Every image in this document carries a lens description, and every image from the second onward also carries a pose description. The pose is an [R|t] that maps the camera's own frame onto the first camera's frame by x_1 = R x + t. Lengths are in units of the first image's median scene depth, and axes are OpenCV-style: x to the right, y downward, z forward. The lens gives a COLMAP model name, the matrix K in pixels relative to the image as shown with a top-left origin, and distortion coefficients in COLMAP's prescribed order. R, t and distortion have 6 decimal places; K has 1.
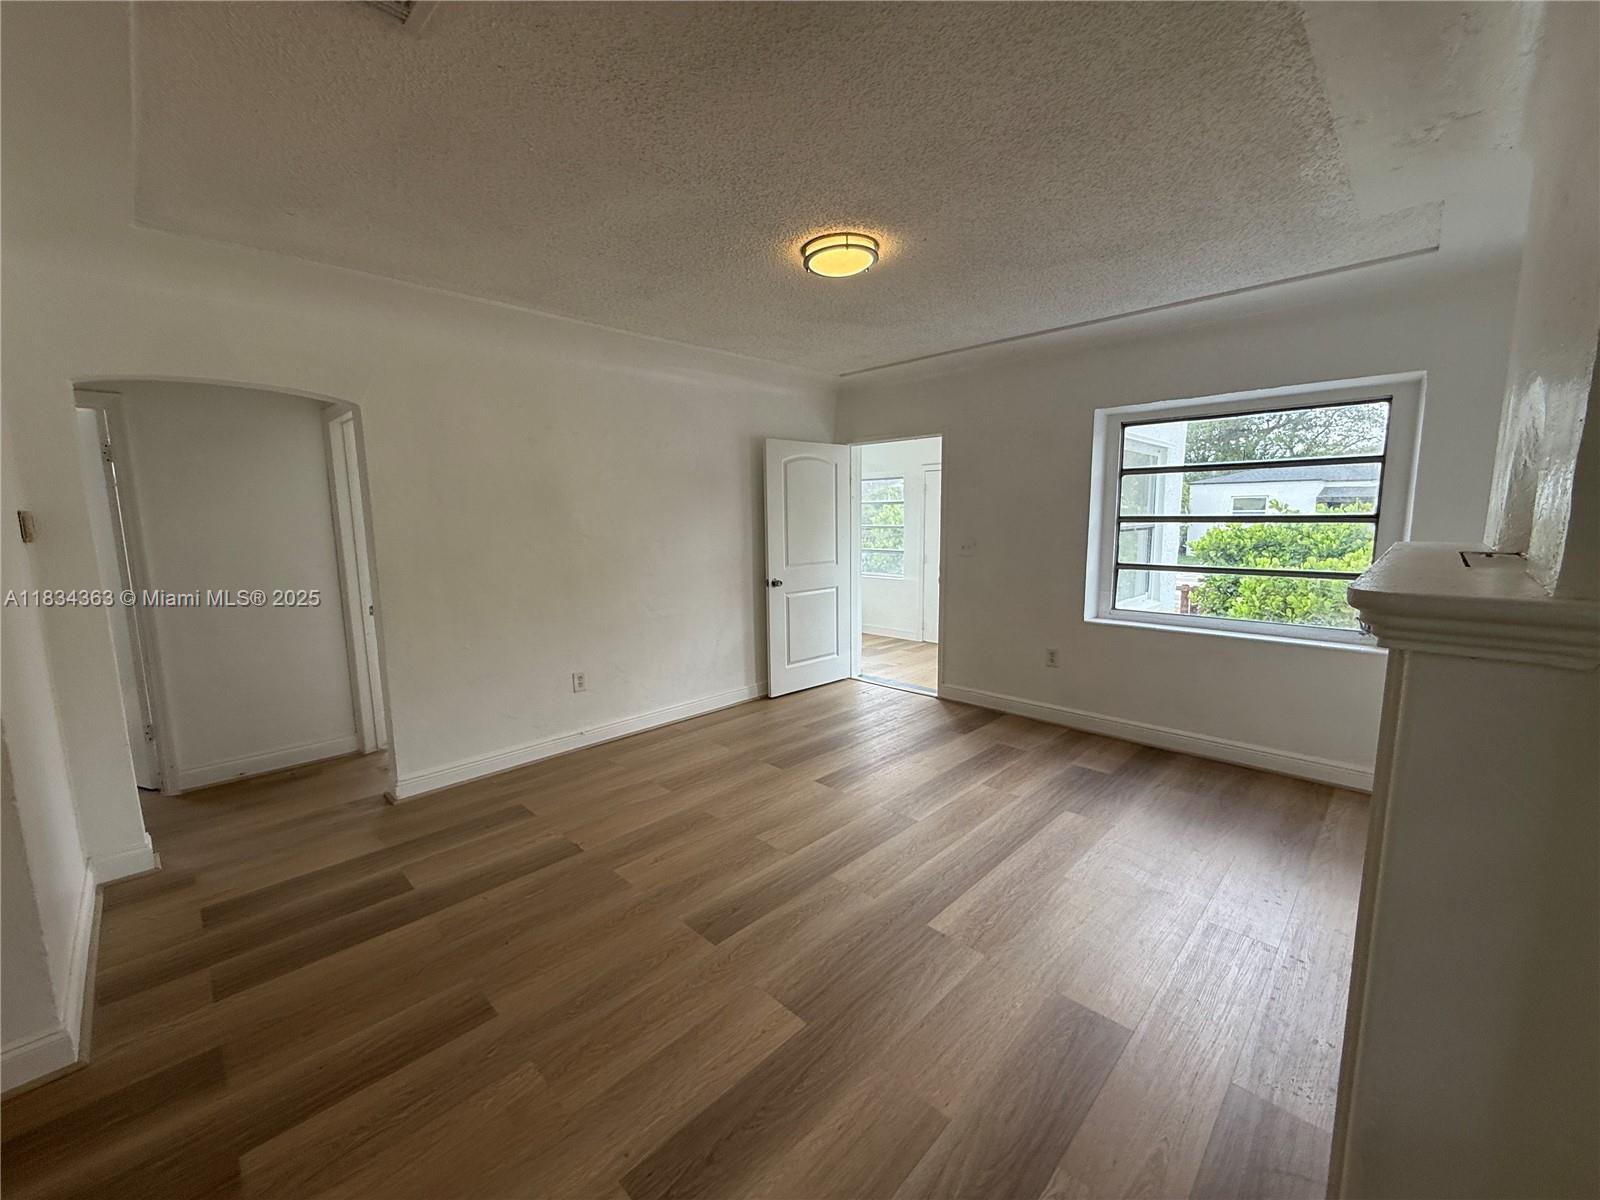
lens RADIAL K [[638.1, 0, 795.2], [0, 638.1, 600.1], [0, 0, 1]] dist [0.001050, 0.000076]
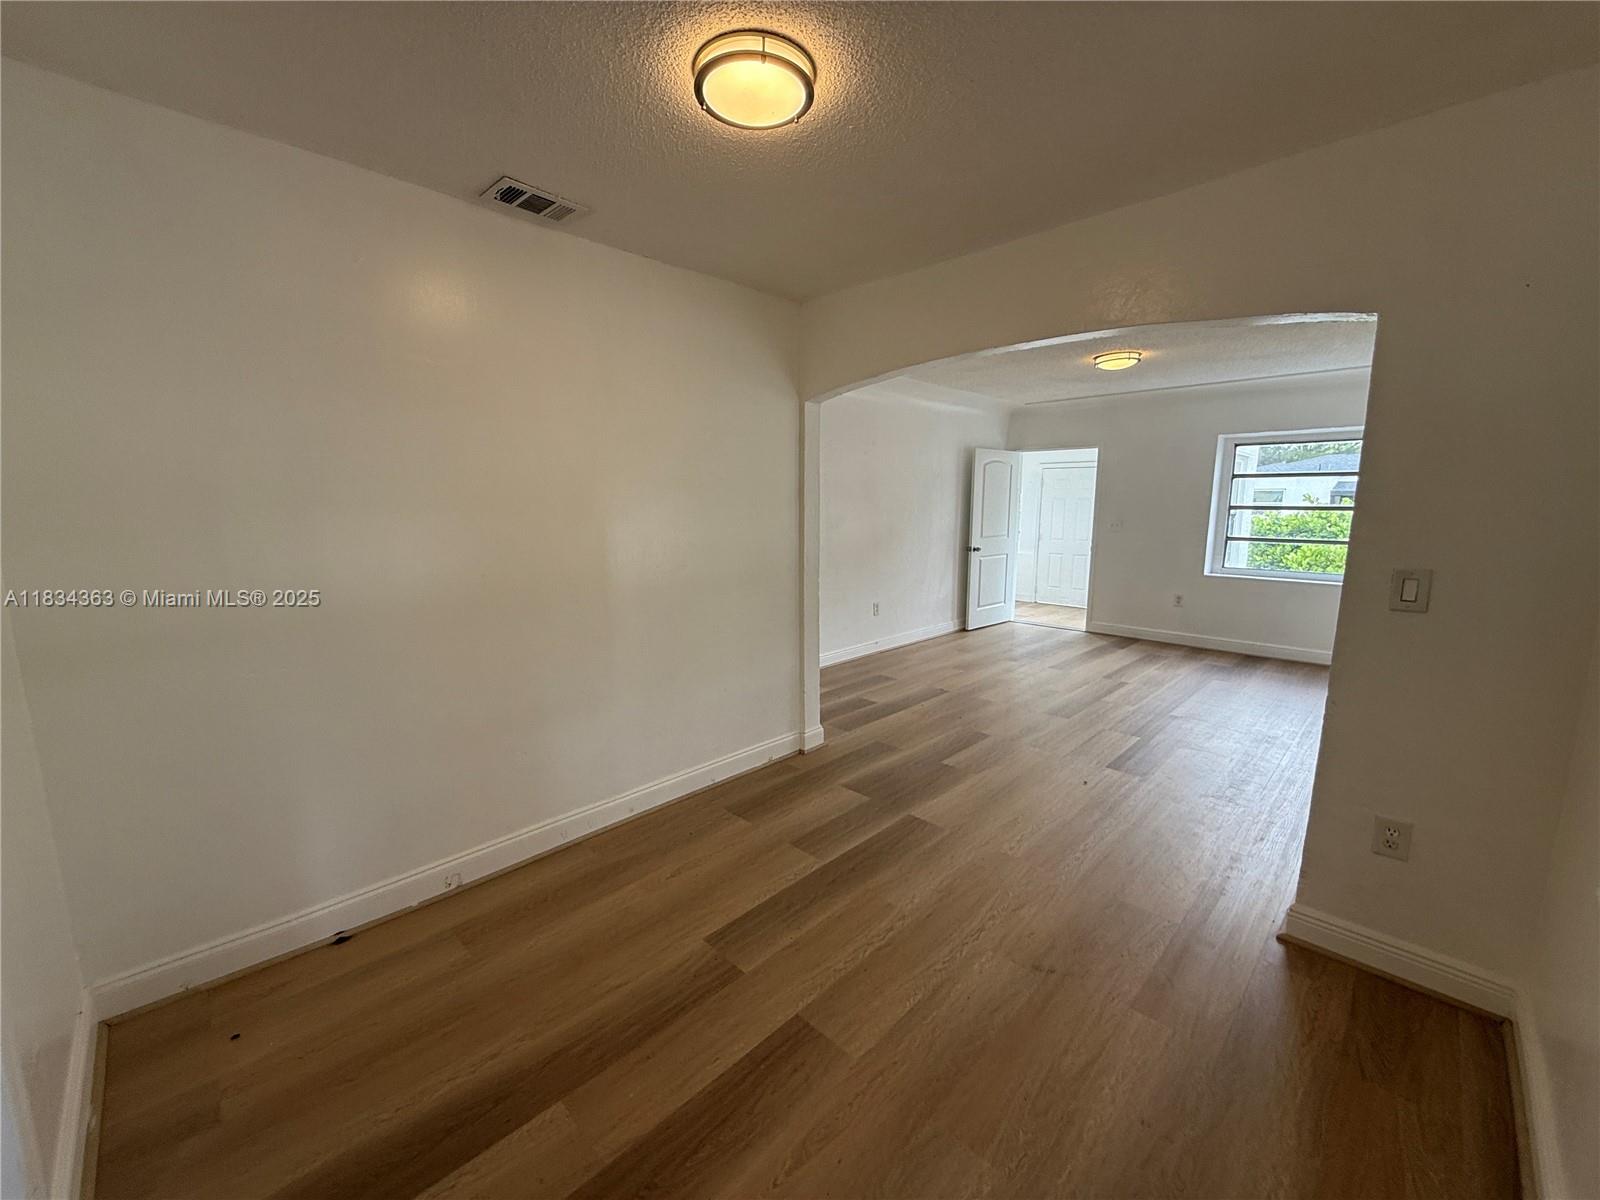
lens RADIAL K [[638.1, 0, 795.2], [0, 638.1, 600.1], [0, 0, 1]] dist [0.001050, 0.000076]
pose [[0.999901, 0.013997, -0.001137, -0.547756], [-0.013969, 0.999667, 0.021715, 0.078551], [0.001440, -0.021697, 0.999764, -0.547142]]
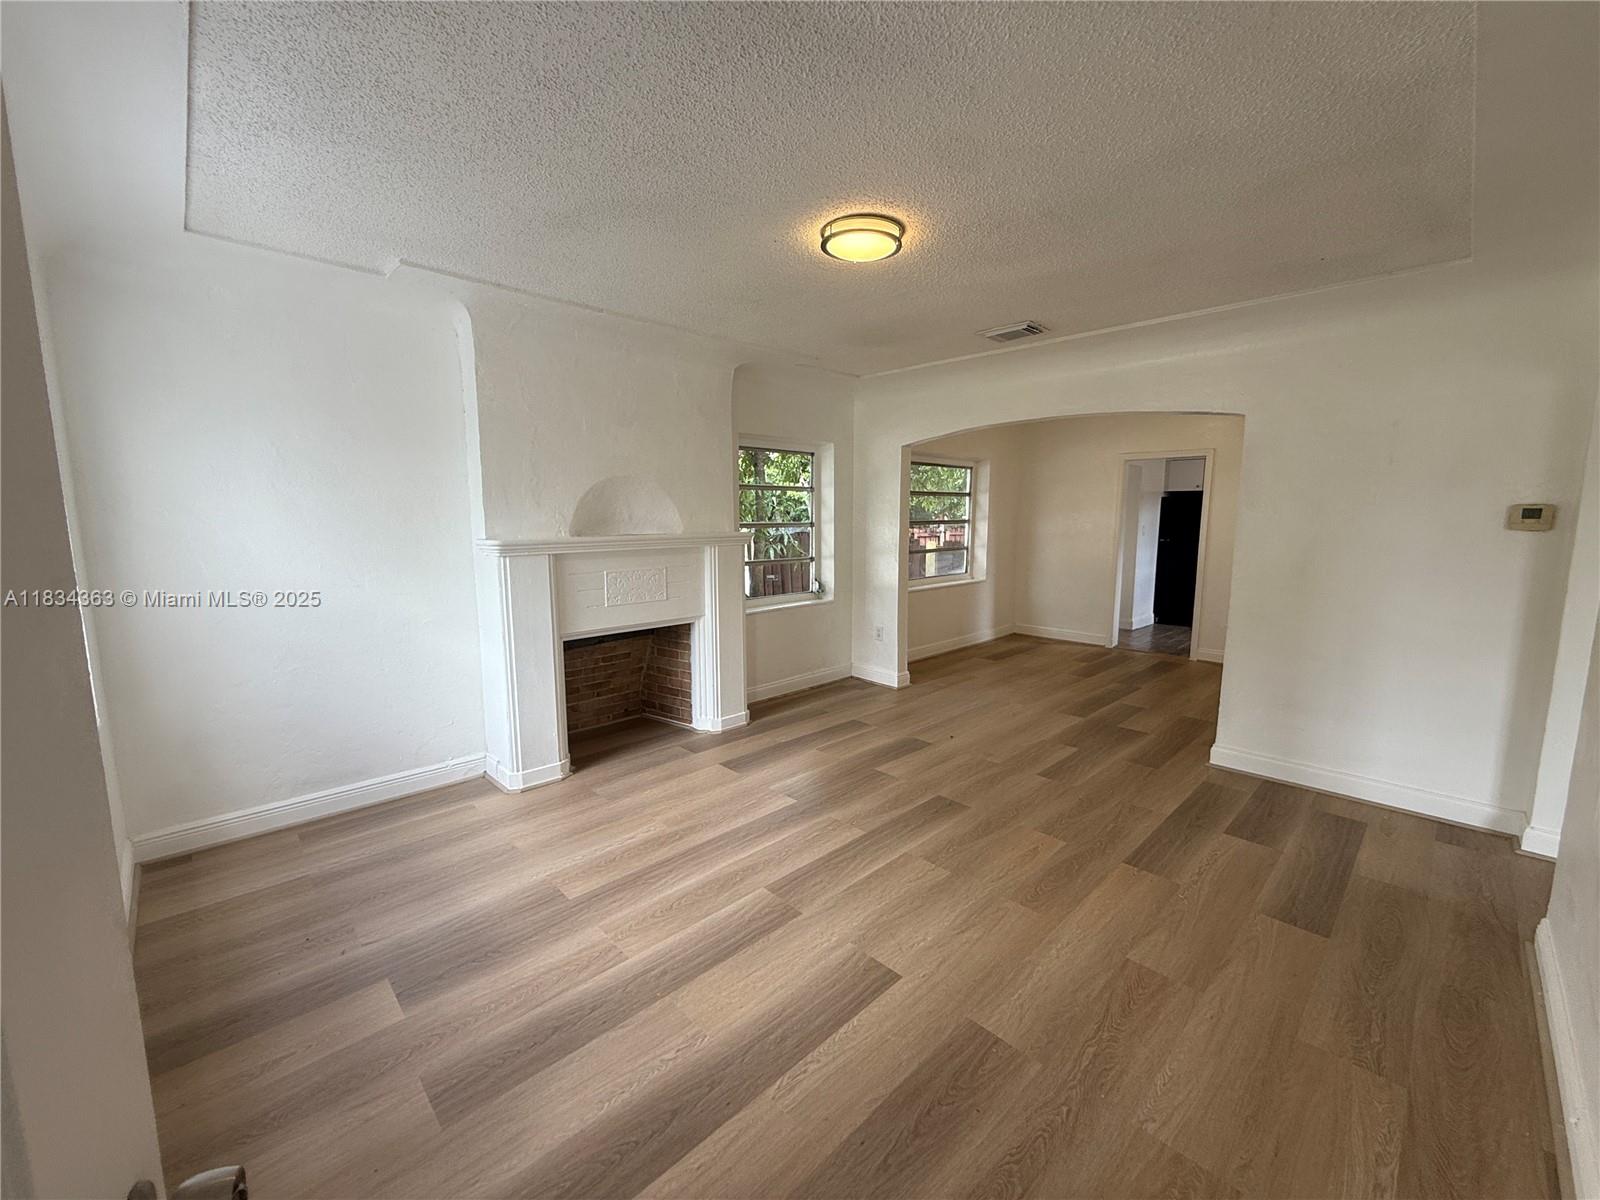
lens RADIAL K [[638.1, 0, 795.2], [0, 638.1, 600.1], [0, 0, 1]] dist [0.001050, 0.000076]
pose [[-0.999525, 0.012412, 0.028216, 0.096883], [0.019404, 0.964586, 0.263052, -0.184077], [-0.023952, 0.263475, -0.964369, 1.330301]]
